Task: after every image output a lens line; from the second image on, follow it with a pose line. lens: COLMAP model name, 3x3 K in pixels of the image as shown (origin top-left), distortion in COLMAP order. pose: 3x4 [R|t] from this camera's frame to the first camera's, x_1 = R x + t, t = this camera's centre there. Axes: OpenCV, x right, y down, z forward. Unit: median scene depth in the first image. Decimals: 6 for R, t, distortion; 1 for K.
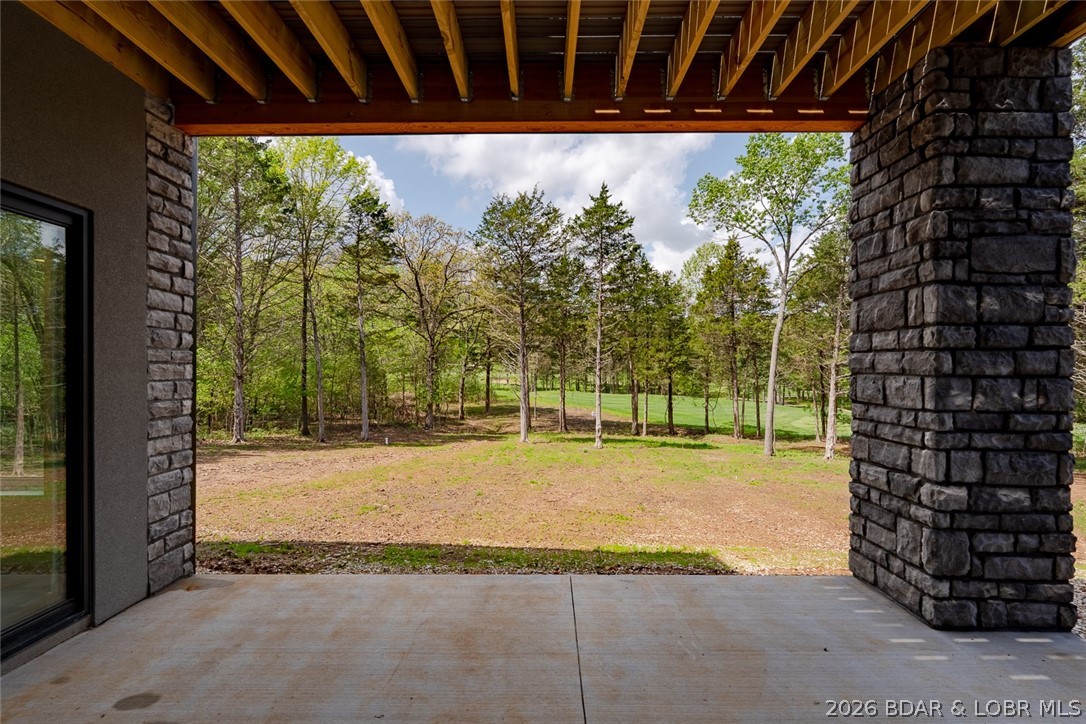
lens RADIAL K [[480.9, 0, 543.0], [0, 480.9, 362.0], [0, 0, 1]] dist [-0.004993, 0.000097]
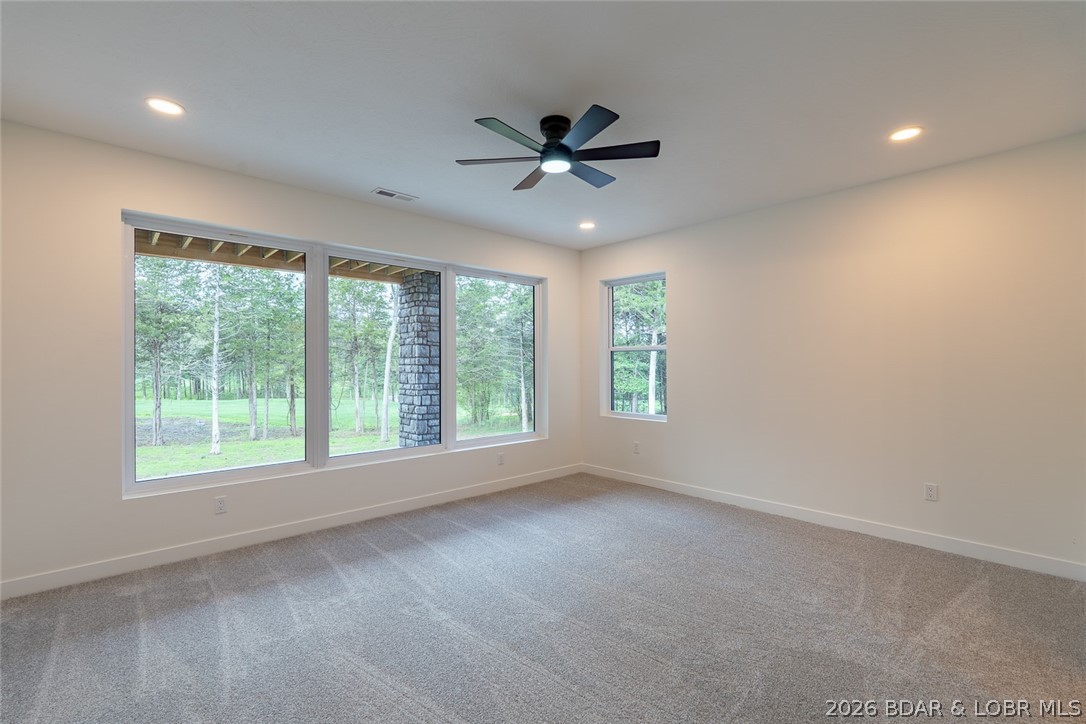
lens RADIAL K [[480.9, 0, 543.0], [0, 480.9, 362.0], [0, 0, 1]] dist [-0.004993, 0.000097]
pose [[0.731472, -0.001111, 0.681871, -0.765062], [0.002885, 0.999995, -0.001465, -0.037348], [-0.681865, 0.003038, 0.731471, -1.914001]]
